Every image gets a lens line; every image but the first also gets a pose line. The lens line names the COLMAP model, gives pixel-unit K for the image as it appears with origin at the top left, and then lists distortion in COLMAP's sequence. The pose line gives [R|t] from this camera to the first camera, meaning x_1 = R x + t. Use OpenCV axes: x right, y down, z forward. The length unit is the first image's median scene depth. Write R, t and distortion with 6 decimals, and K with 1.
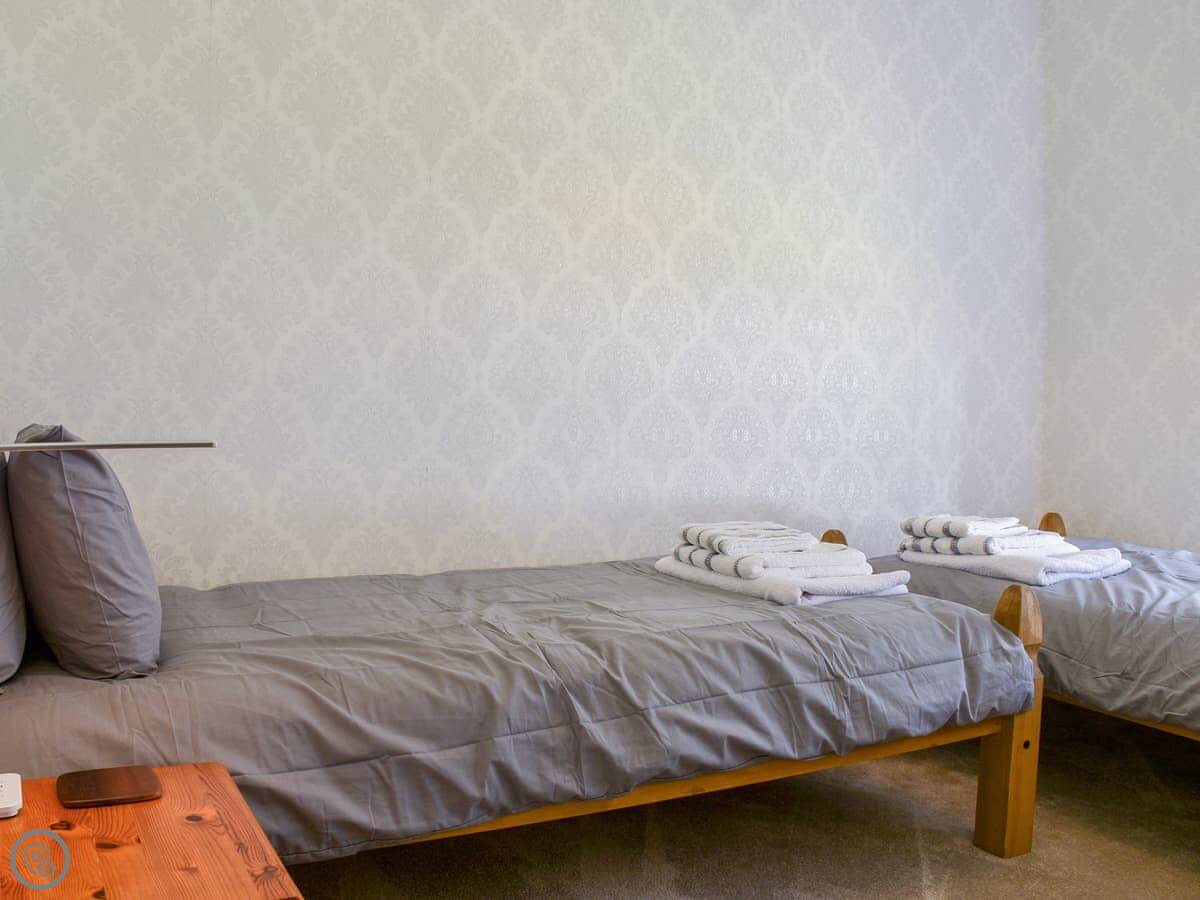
lens RADIAL K [[1099.6, 0, 653.3], [0, 1099.6, 448.0], [0, 0, 1]] dist [-0.130806, 0.111280]
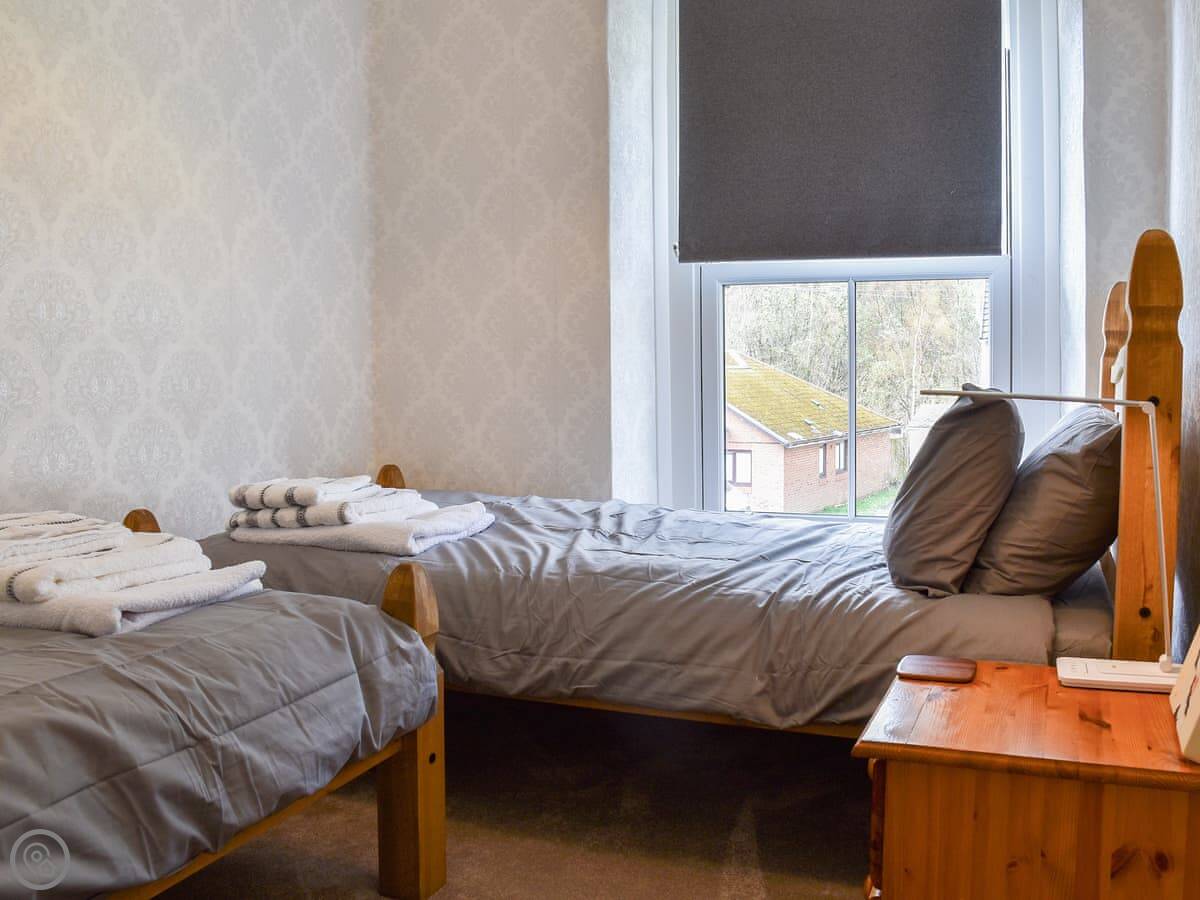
lens RADIAL K [[1099.6, 0, 653.3], [0, 1099.6, 448.0], [0, 0, 1]] dist [-0.130806, 0.111280]
pose [[0.794256, -0.065486, 0.604043, 0.001443], [0.035721, 0.997488, 0.061170, -0.001229], [-0.606532, -0.027008, 0.794601, 0.257708]]
